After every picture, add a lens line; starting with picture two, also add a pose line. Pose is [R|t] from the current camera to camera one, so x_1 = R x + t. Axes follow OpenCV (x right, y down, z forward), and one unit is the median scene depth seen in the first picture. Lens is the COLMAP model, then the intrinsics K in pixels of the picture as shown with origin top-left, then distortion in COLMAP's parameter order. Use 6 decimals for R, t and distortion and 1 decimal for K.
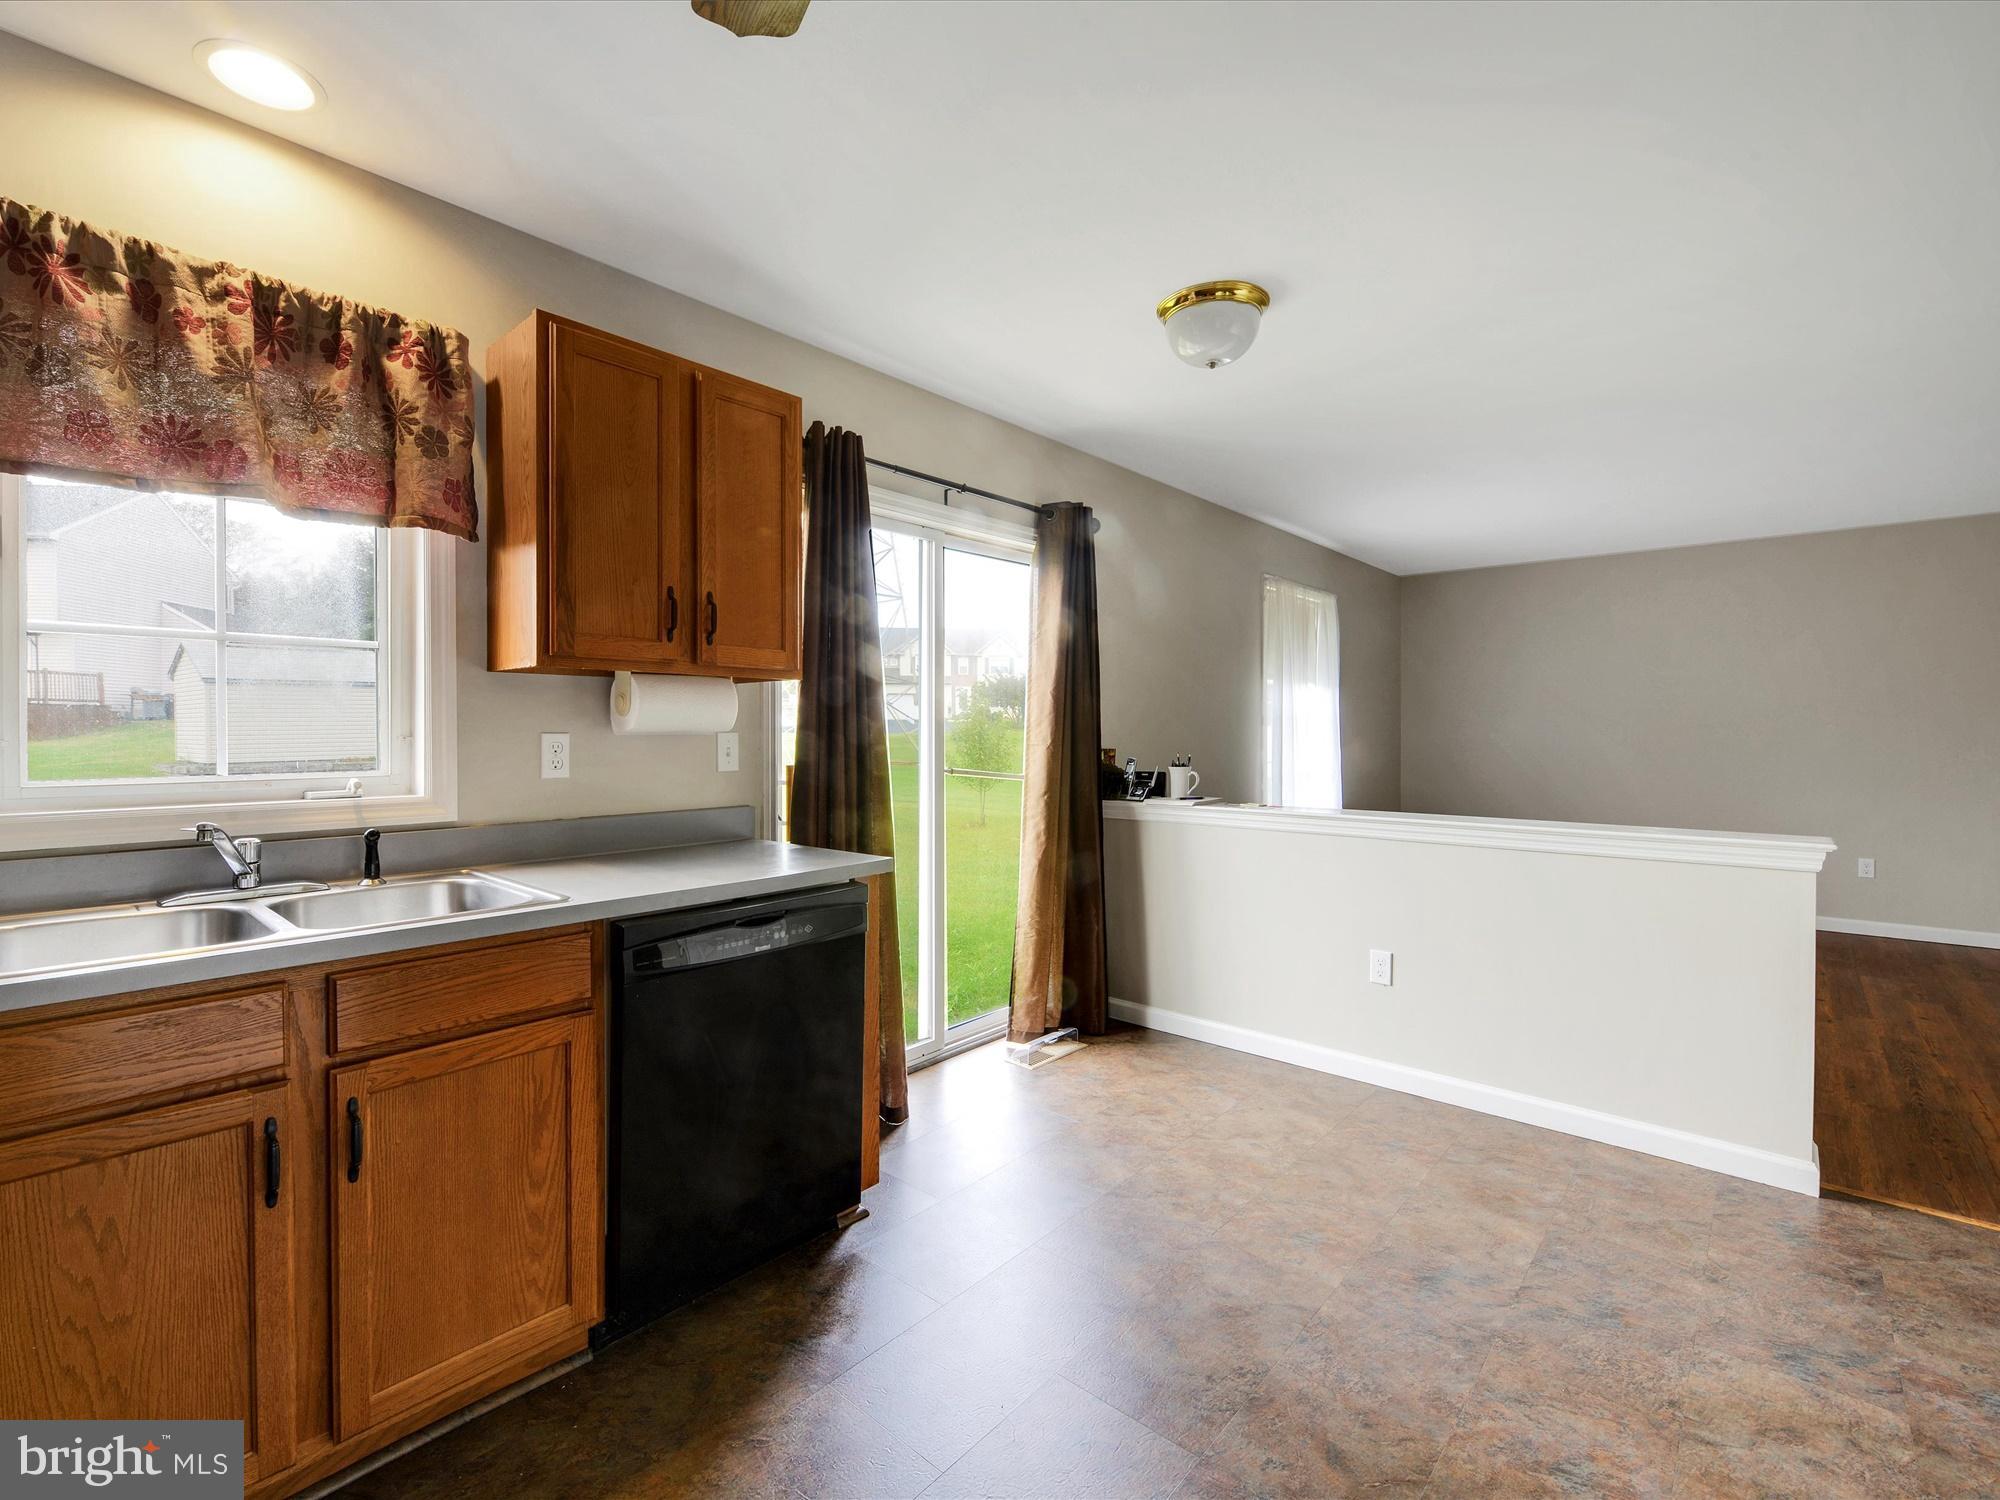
lens RADIAL K [[901.2, 0, 1000.8], [0, 901.2, 731.4], [0, 0, 1]] dist [-0.000821, -0.000288]
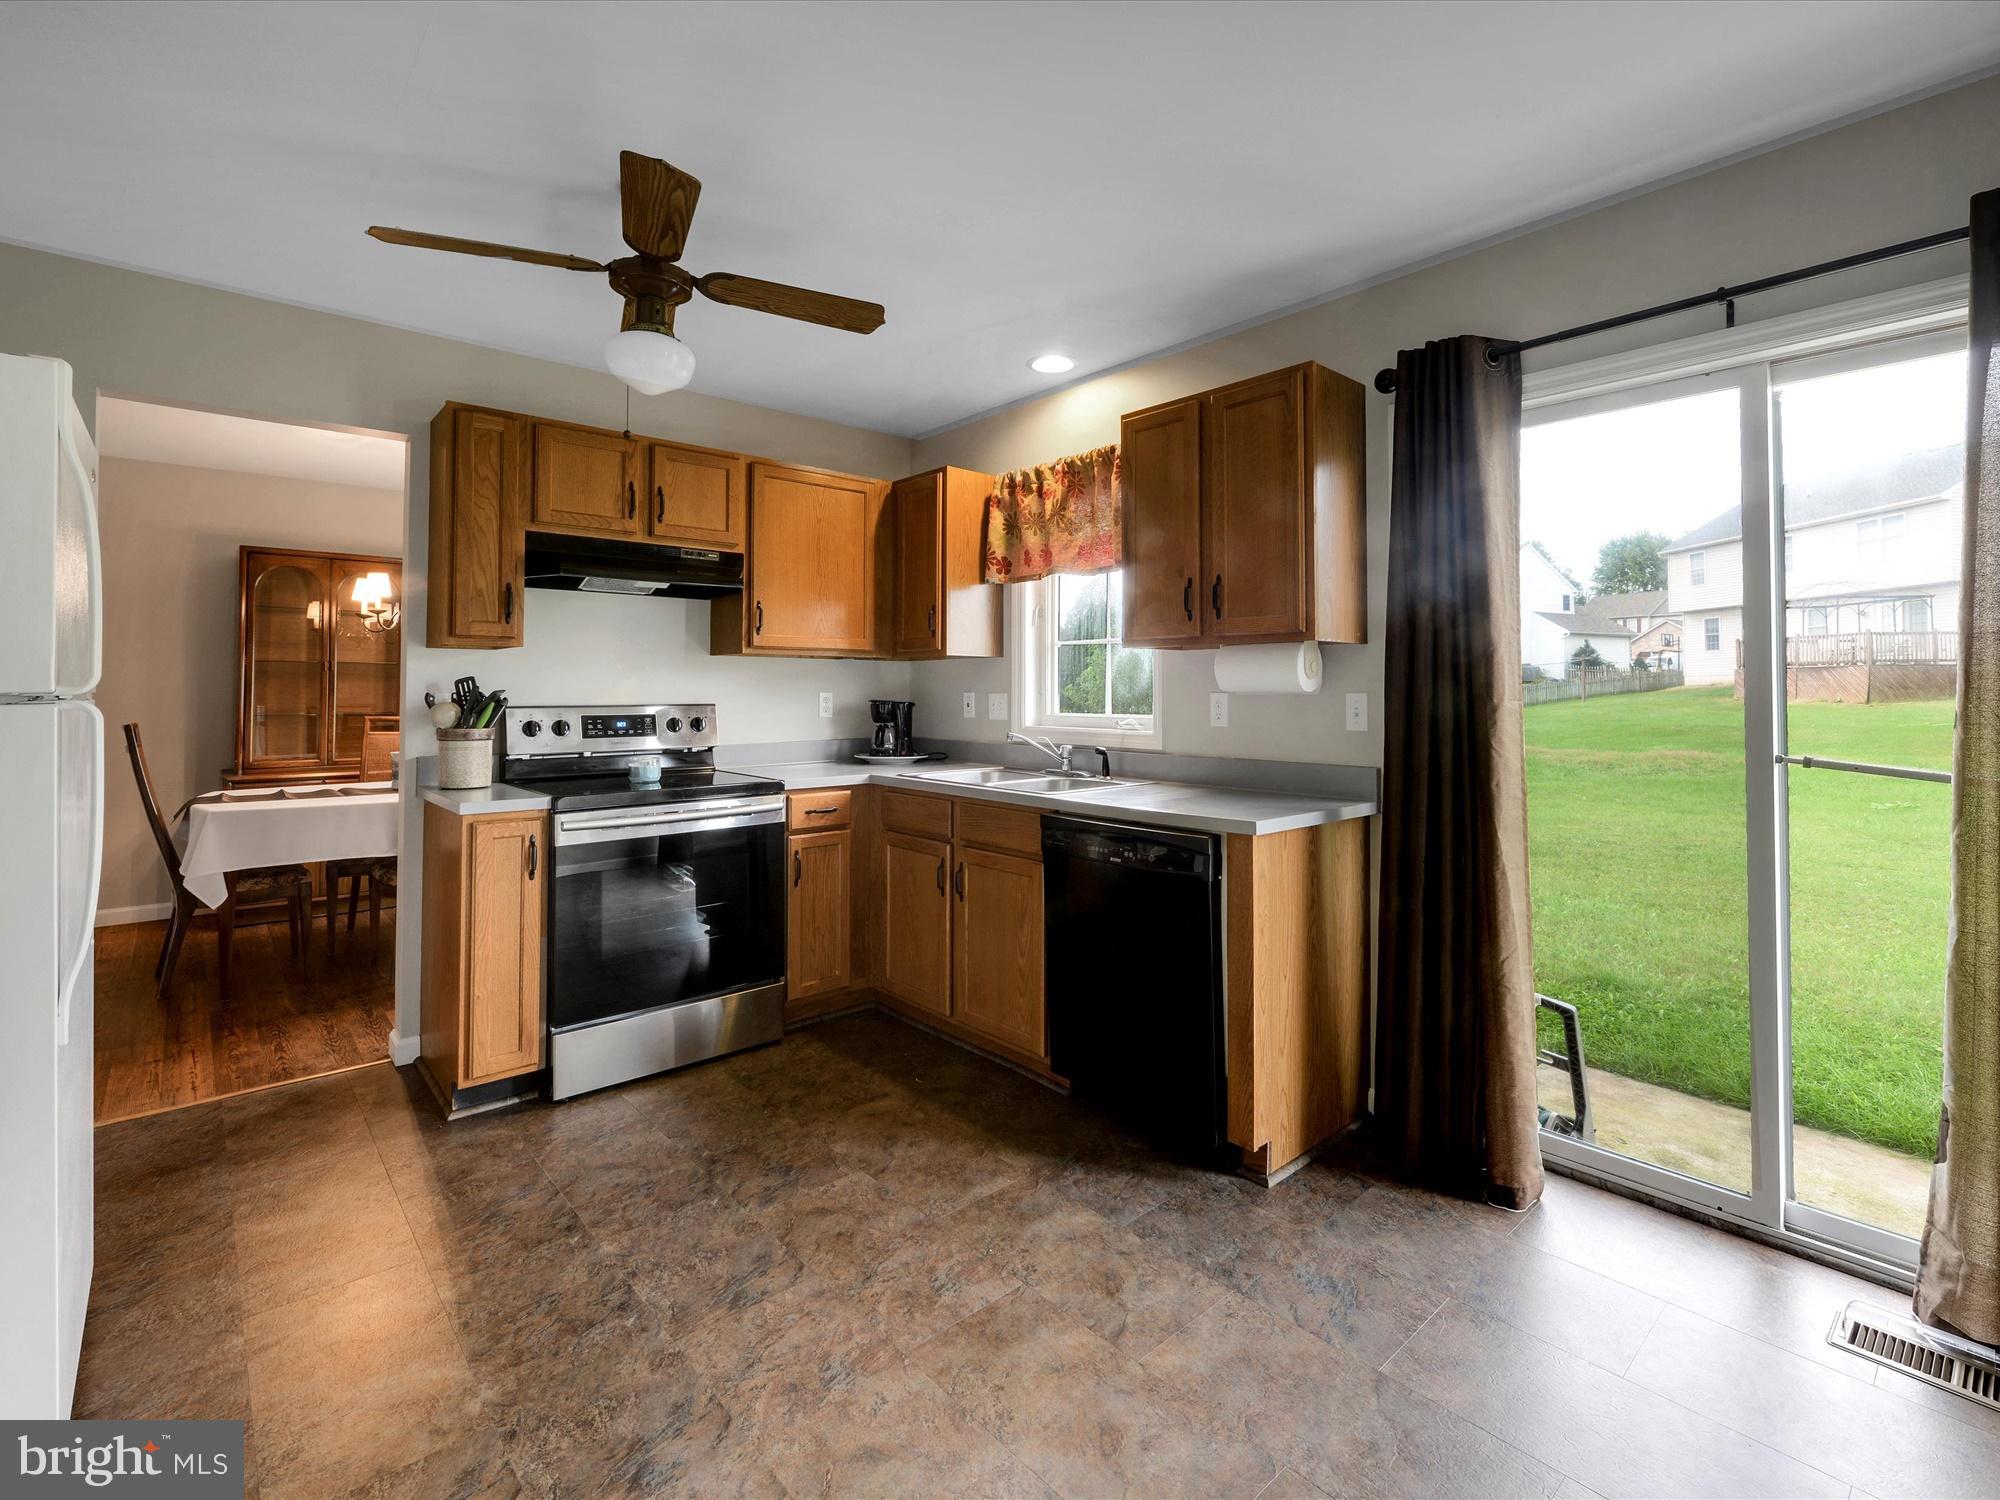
lens RADIAL K [[925.6, 0, 1007.0], [0, 925.6, 673.4], [0, 0, 1]] dist [-0.002004, -0.000230]
pose [[-0.121076, -0.018969, -0.992462, 1.174167], [-0.003292, 0.999820, -0.018708, -0.000248], [0.992638, 0.001002, -0.121117, 1.106039]]
